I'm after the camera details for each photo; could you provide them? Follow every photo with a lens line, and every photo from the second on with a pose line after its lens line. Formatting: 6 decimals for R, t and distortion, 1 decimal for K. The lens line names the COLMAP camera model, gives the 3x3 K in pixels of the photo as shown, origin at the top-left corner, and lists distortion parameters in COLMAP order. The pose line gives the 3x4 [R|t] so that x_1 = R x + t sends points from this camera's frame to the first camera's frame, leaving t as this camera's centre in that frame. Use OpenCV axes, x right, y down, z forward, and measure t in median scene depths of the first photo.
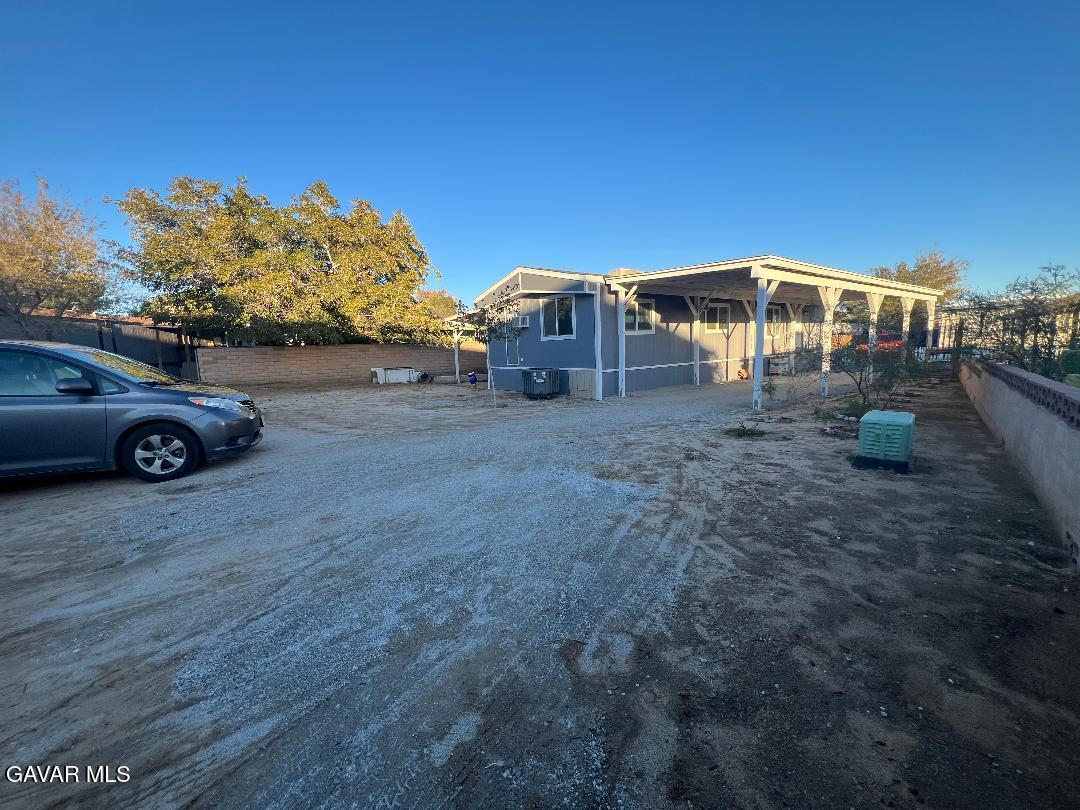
lens RADIAL K [[432.1, 0, 540.0], [0, 432.1, 405.0], [0, 0, 1]] dist [-0.001307, 0.000326]
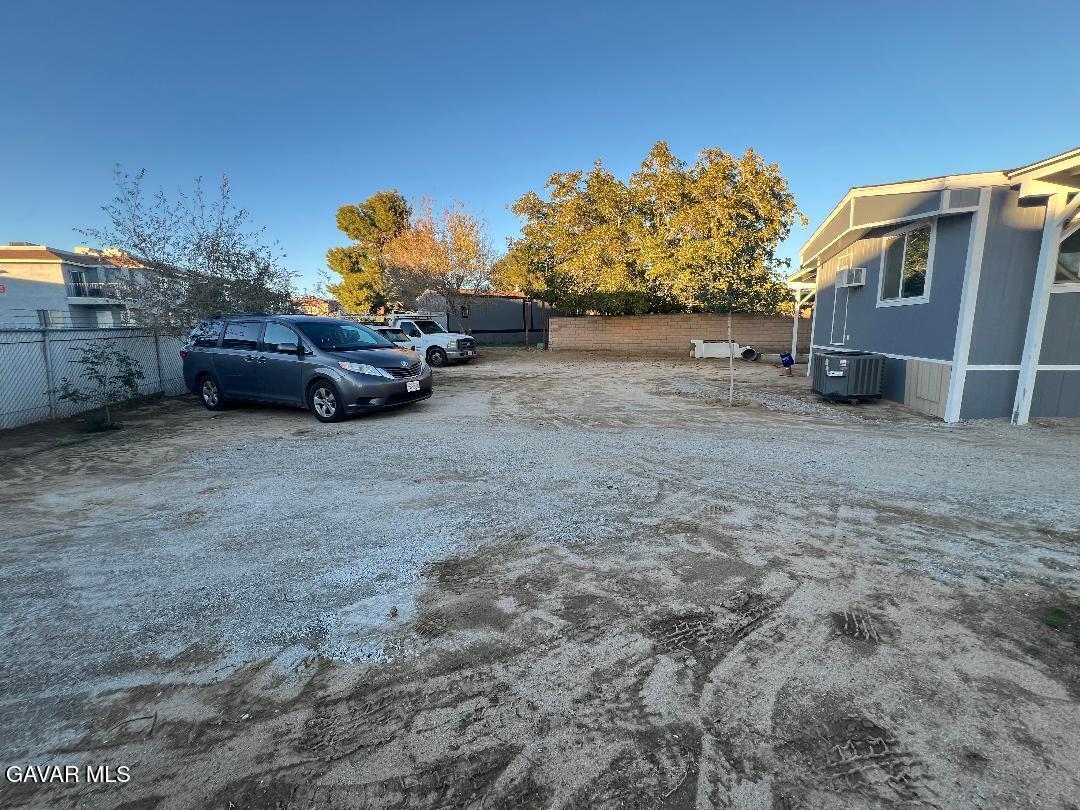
lens RADIAL K [[432.1, 0, 540.0], [0, 432.1, 405.0], [0, 0, 1]] dist [-0.001307, 0.000326]
pose [[0.611874, 0.158838, -0.774842, 0.242224], [-0.101264, 0.987298, 0.122425, -0.046999], [0.784446, 0.003555, 0.620187, 0.299194]]
